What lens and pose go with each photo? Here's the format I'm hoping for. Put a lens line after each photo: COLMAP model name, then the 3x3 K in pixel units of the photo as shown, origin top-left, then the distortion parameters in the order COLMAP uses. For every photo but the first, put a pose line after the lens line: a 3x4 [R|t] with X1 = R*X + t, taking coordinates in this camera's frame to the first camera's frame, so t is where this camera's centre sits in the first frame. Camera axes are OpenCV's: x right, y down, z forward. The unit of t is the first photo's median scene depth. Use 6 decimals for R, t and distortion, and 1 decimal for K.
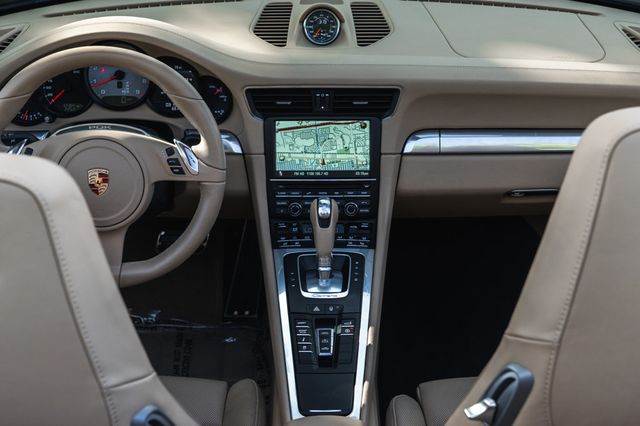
lens RADIAL K [[1554.8, 0, 319.6], [0, 1554.8, 213.3], [0, 0, 1]] dist [0.061717, 0.000000]
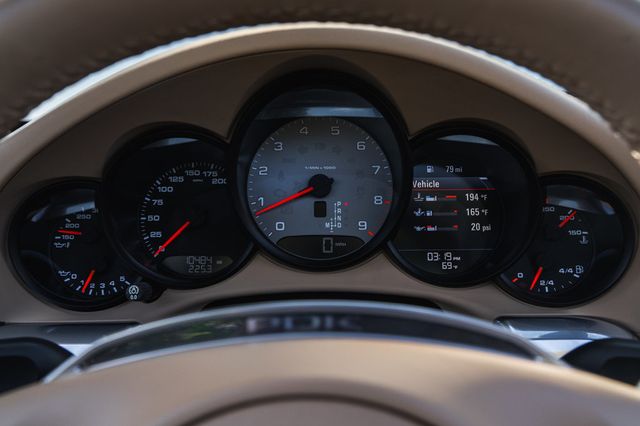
lens RADIAL K [[575.9, 0, 319.8], [0, 575.9, 172.2], [0, 0, 1]] dist [-0.019451, -0.002437]
pose [[0.999856, -0.008459, -0.014697, -0.127950], [0.004071, 0.961099, -0.276175, -0.049781], [0.016461, 0.276075, 0.960995, 0.860181]]
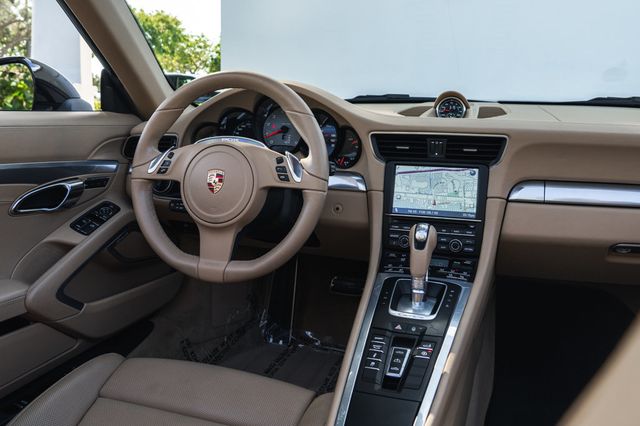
lens RADIAL K [[575.9, 0, 328.8], [0, 575.9, 158.6], [0, 0, 1]] dist [-0.019451, -0.002437]
pose [[0.945081, 0.043291, -0.323956, 0.064165], [-0.136626, 0.952760, -0.271261, 0.060495], [0.296909, 0.300624, 0.906350, 0.590737]]
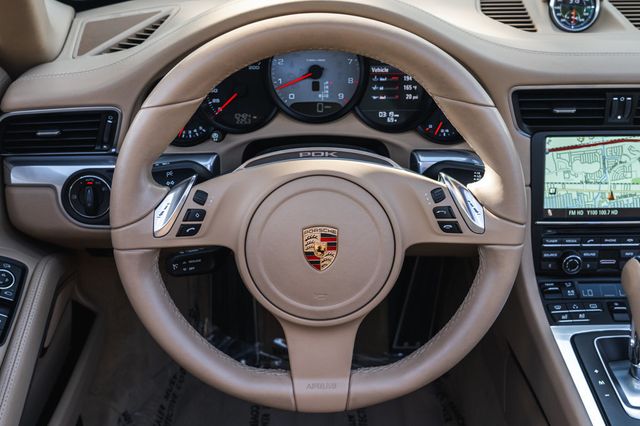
lens RADIAL K [[833.3, 0, 325.7], [0, 833.3, 231.4], [0, 0, 1]] dist [0.023153, 0.000000]
pose [[0.999571, -0.007868, 0.028196, -0.136970], [0.005687, 0.997044, 0.076624, -0.046708], [-0.028716, -0.076431, 0.996661, 0.630444]]
